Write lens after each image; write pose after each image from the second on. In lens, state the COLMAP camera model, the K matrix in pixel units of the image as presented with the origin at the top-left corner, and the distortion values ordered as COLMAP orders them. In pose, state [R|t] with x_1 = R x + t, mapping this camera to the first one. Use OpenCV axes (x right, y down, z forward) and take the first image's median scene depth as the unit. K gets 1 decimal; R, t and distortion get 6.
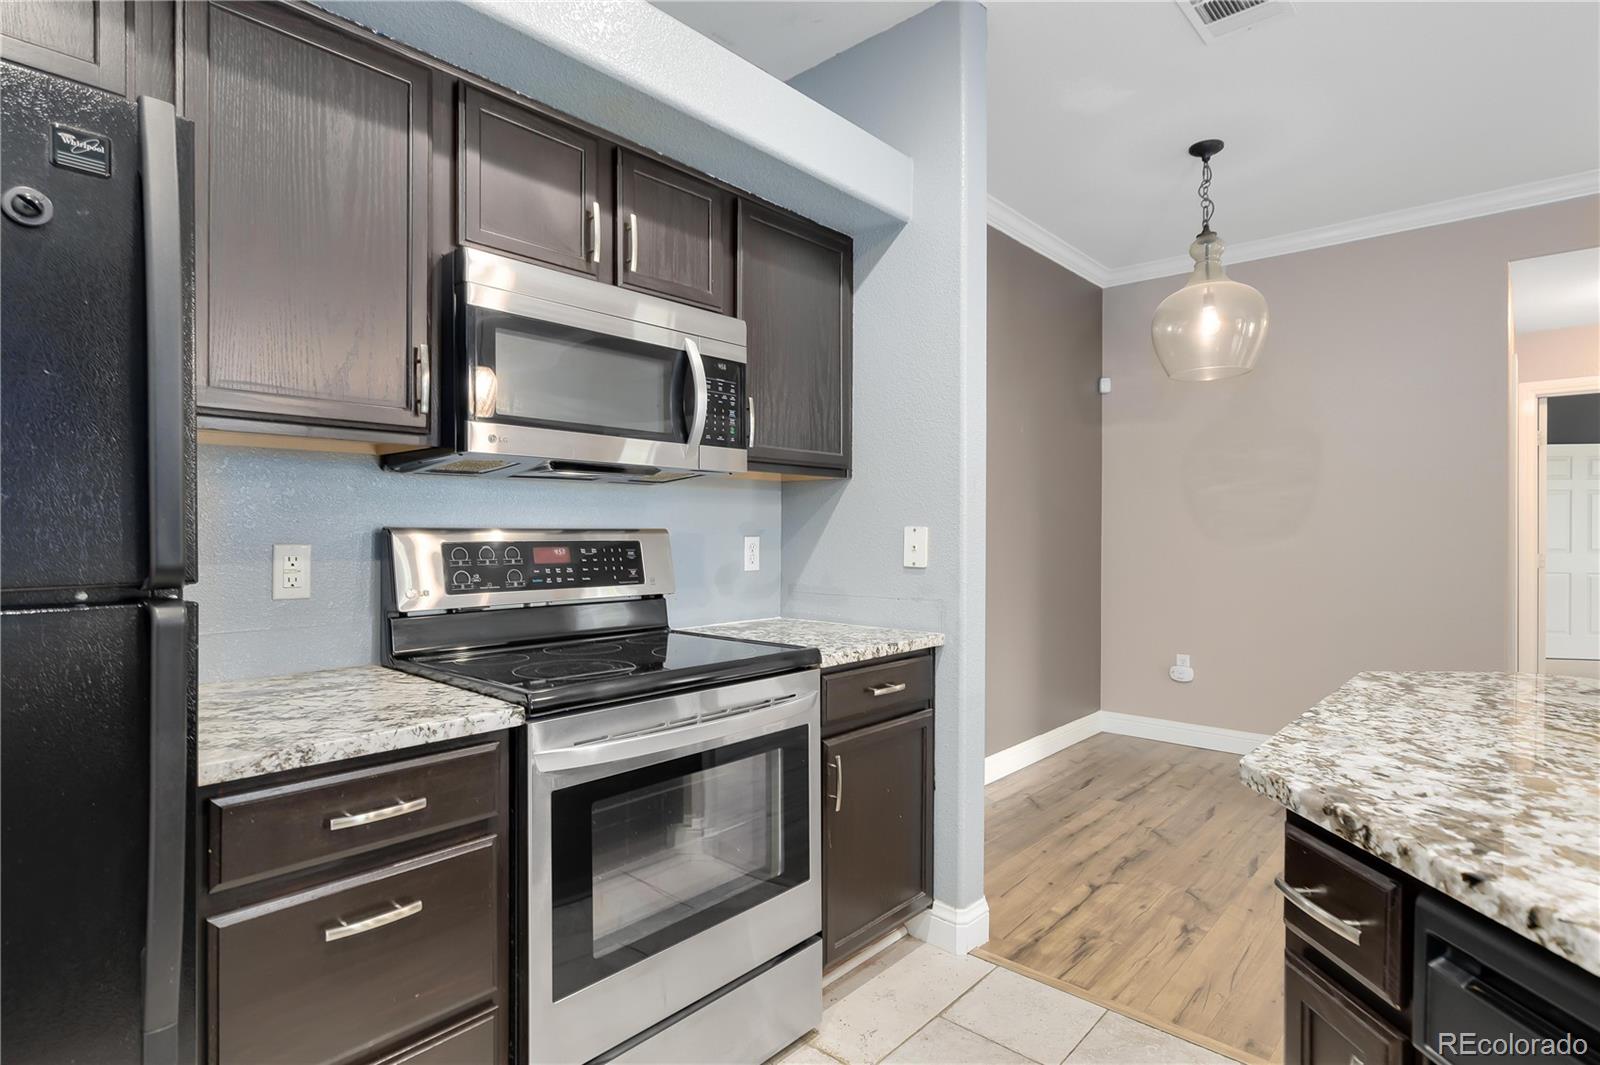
lens RADIAL K [[809.3, 0, 797.6], [0, 809.3, 527.8], [0, 0, 1]] dist [-0.001651, -0.000800]
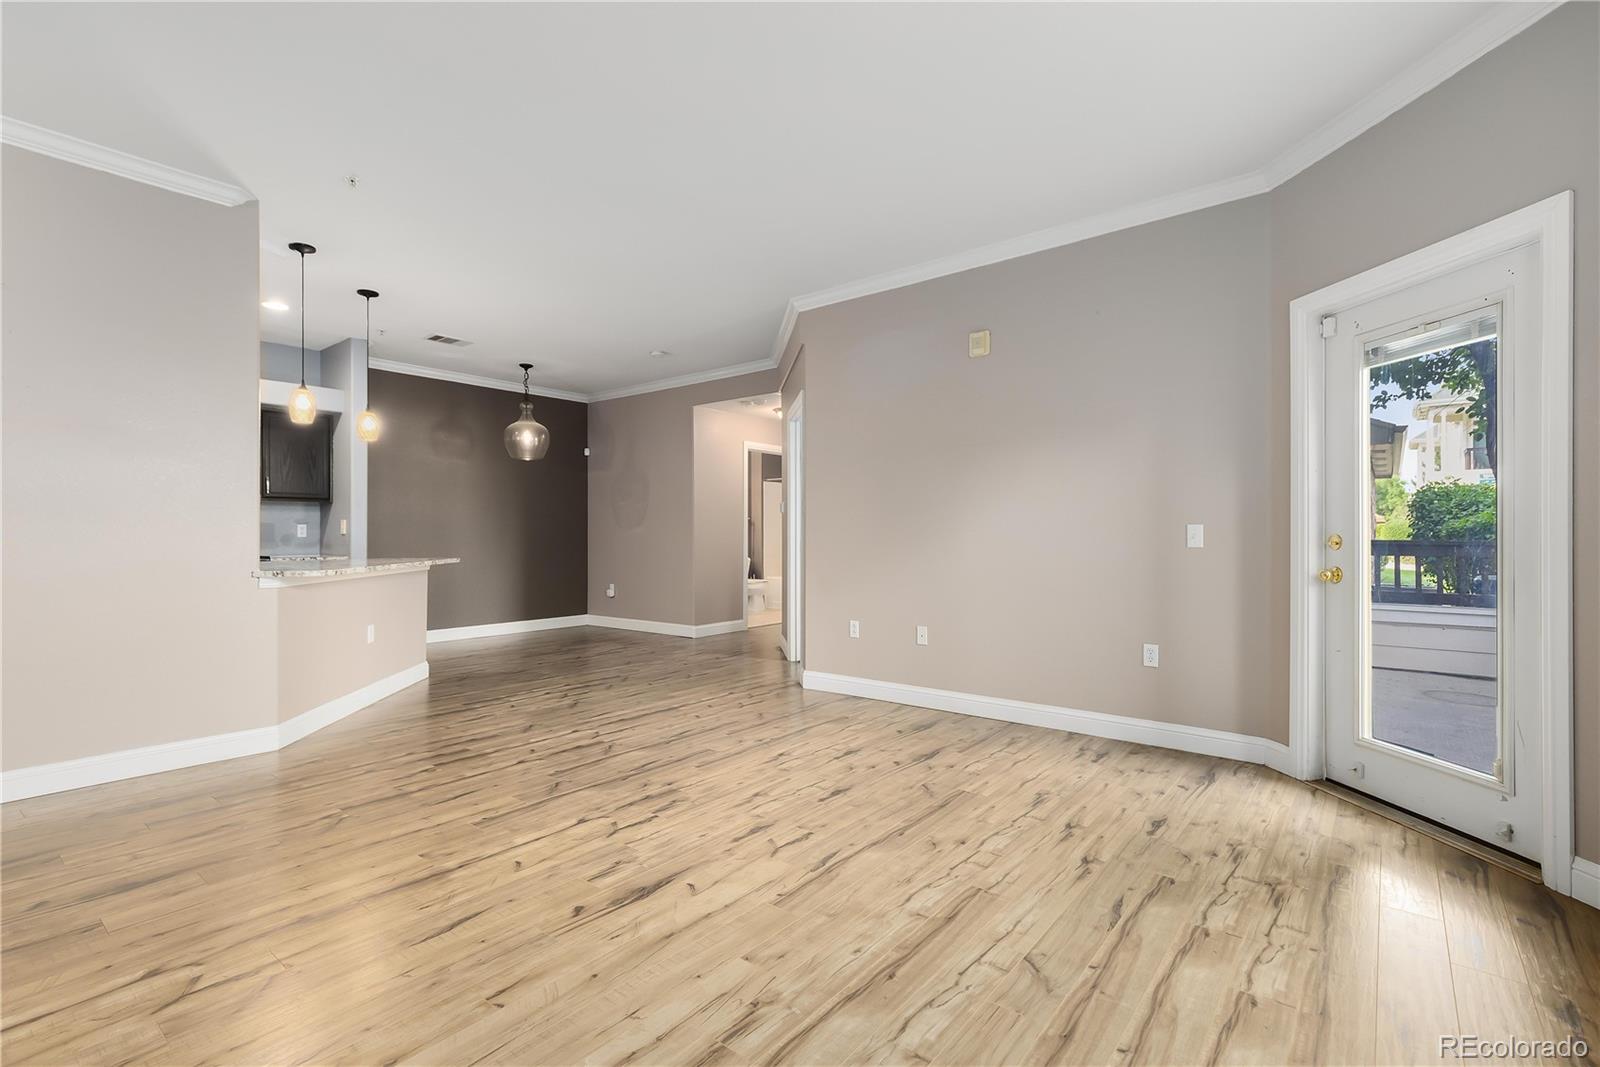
lens RADIAL K [[733.2, 0, 790.1], [0, 733.2, 528.6], [0, 0, 1]] dist [0.005232, 0.000730]
pose [[0.998815, -0.005514, 0.048349, 1.679851], [0.005804, 0.999966, -0.005869, 0.057262], [-0.048315, 0.006143, 0.998813, -1.760290]]
